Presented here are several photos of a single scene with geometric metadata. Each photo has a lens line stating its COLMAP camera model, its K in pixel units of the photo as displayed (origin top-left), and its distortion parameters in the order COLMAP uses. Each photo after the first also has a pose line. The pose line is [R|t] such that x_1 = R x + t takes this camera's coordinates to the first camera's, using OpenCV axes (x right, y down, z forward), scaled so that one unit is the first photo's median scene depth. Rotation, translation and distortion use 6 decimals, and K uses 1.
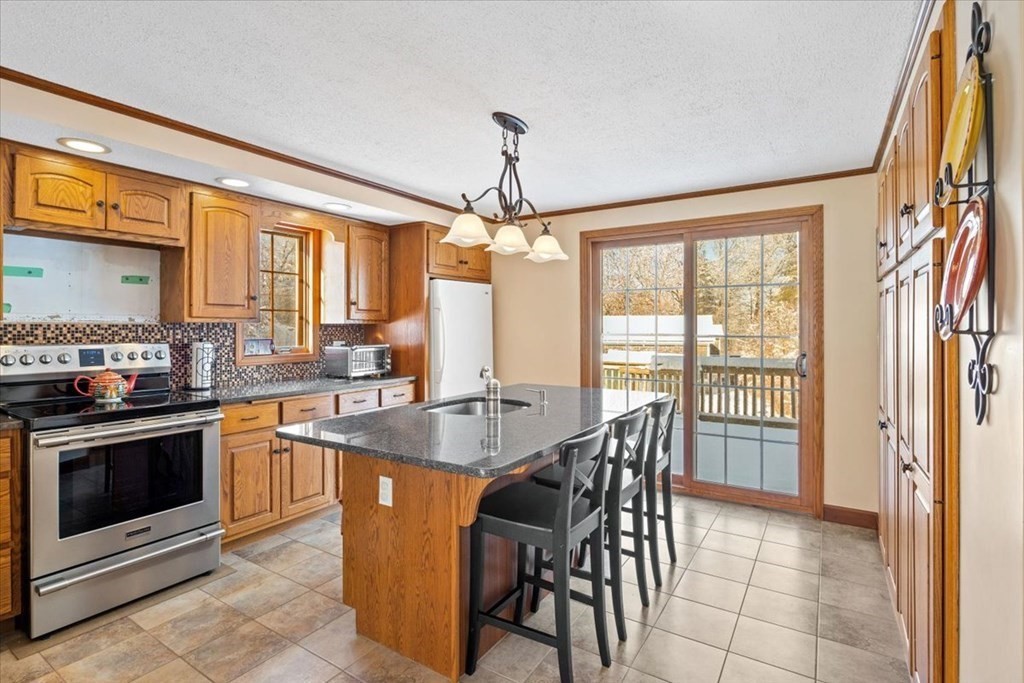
lens RADIAL K [[497.7, 0, 501.7], [0, 497.7, 330.3], [0, 0, 1]] dist [-0.004838, -0.001047]
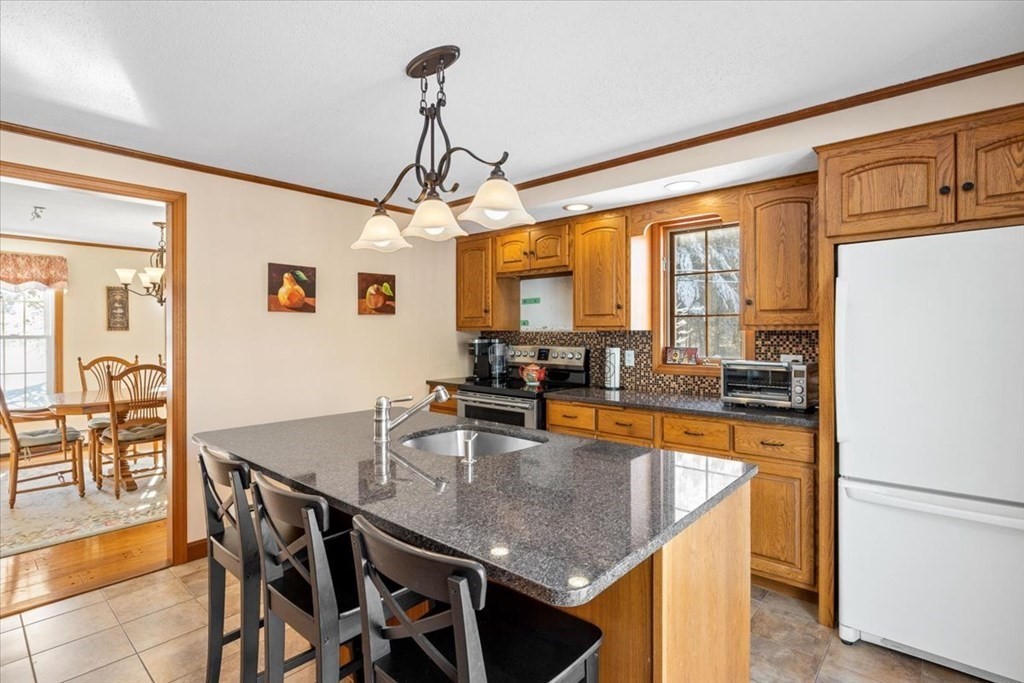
lens RADIAL K [[497.7, 0, 508.7], [0, 497.7, 340.4], [0, 0, 1]] dist [-0.004838, -0.001047]
pose [[-0.142829, 0.017931, -0.989585, 0.523251], [-0.003664, 0.999819, 0.018645, -0.012445], [0.989741, 0.006289, -0.142737, 0.865036]]
